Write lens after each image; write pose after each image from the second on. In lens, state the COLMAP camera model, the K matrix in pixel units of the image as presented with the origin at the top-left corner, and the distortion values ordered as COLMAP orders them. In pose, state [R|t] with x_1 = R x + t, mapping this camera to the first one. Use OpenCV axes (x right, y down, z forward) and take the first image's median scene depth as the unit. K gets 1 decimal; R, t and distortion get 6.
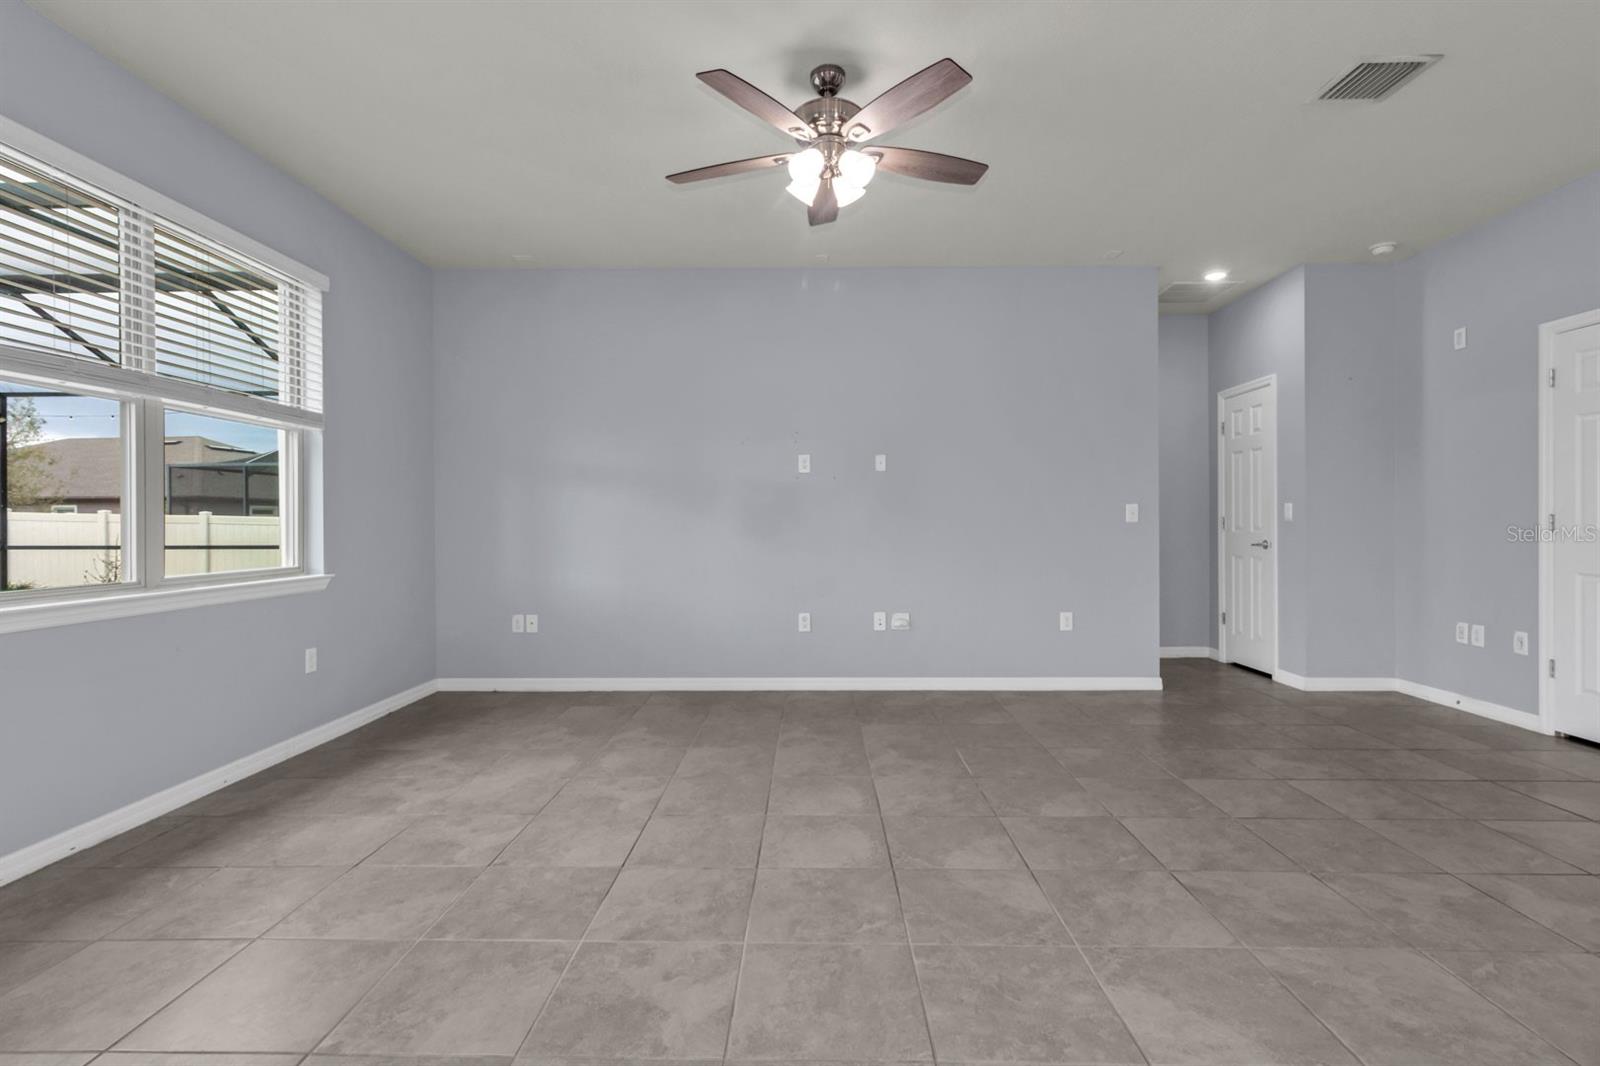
lens RADIAL K [[758.2, 0, 798.3], [0, 758.2, 509.7], [0, 0, 1]] dist [0.001915, -0.000051]
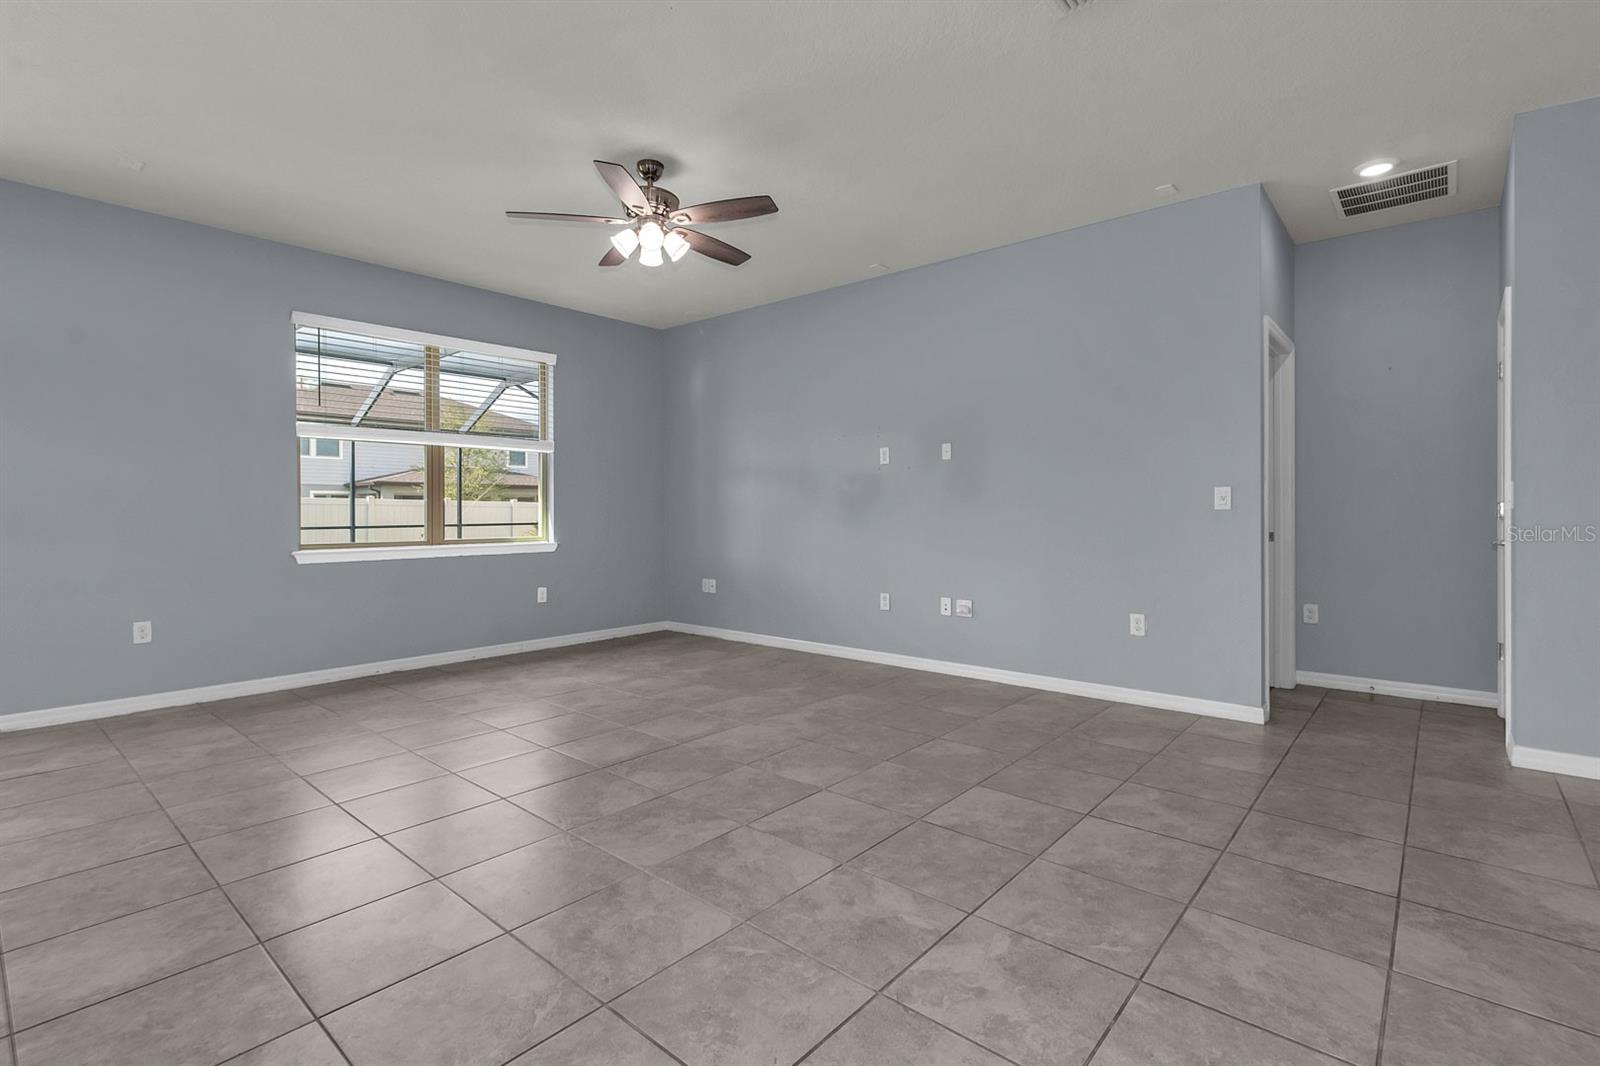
lens RADIAL K [[740.4, 0, 800.3], [0, 740.4, 496.7], [0, 0, 1]] dist [0.002334, 0.000239]
pose [[0.770037, -0.010202, -0.637918, 0.900325], [0.010357, 0.999940, -0.003489, 0.000850], [0.637916, -0.003920, 0.770096, 0.159603]]
